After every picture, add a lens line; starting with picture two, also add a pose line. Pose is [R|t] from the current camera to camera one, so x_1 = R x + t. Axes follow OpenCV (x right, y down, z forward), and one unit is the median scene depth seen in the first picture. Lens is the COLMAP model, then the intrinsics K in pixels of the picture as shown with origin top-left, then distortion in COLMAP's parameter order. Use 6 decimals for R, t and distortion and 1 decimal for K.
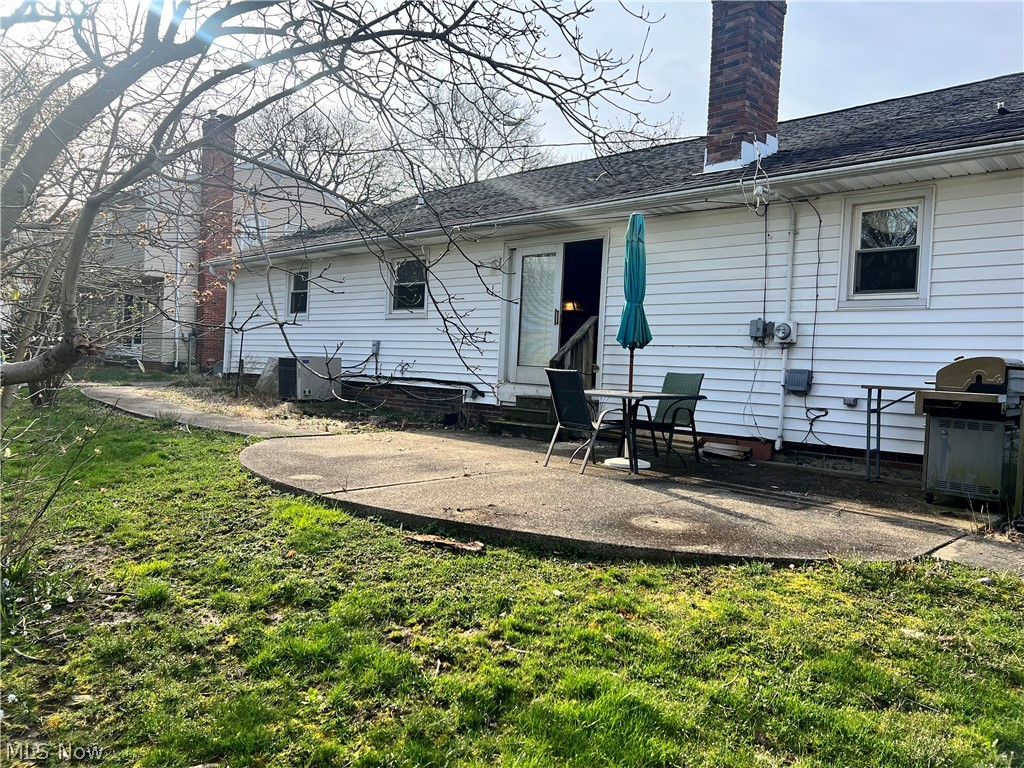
lens RADIAL K [[775.1, 0, 513.3], [0, 775.1, 380.5], [0, 0, 1]] dist [0.091202, -0.128742]
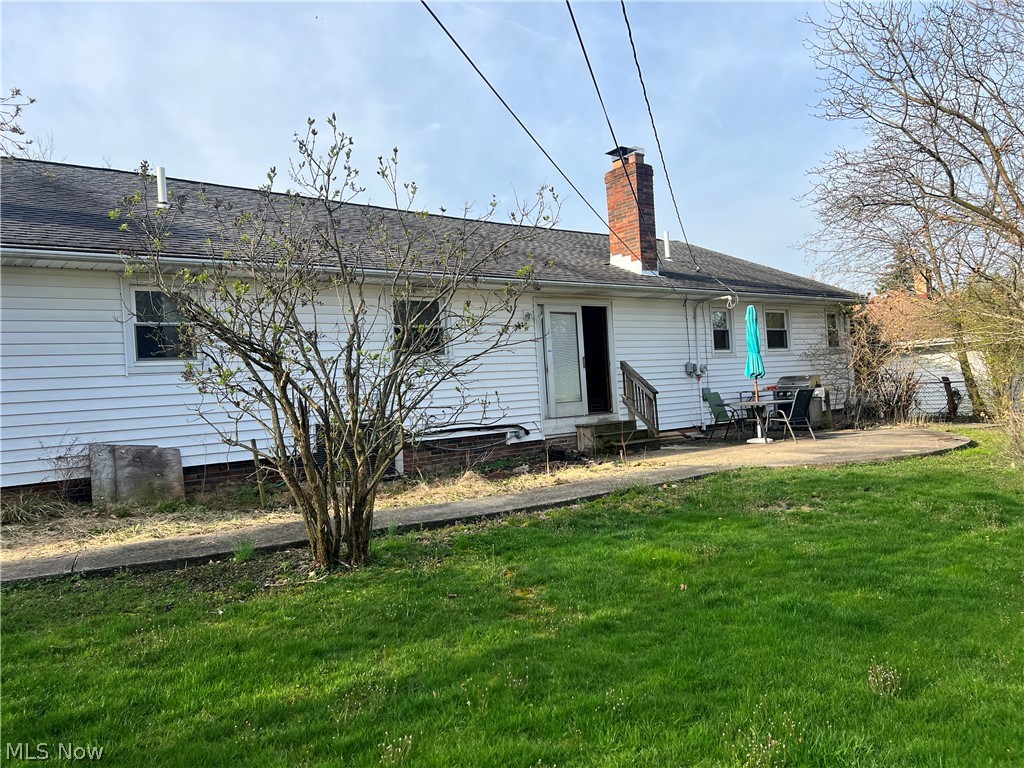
lens RADIAL K [[775.1, 0, 513.3], [0, 775.1, 380.5], [0, 0, 1]] dist [0.091202, -0.128742]
pose [[0.101020, -0.003088, 0.994880, -1.223066], [0.110497, 0.993843, -0.008135, -0.052887], [-0.988729, 0.110753, 0.100739, 0.975935]]
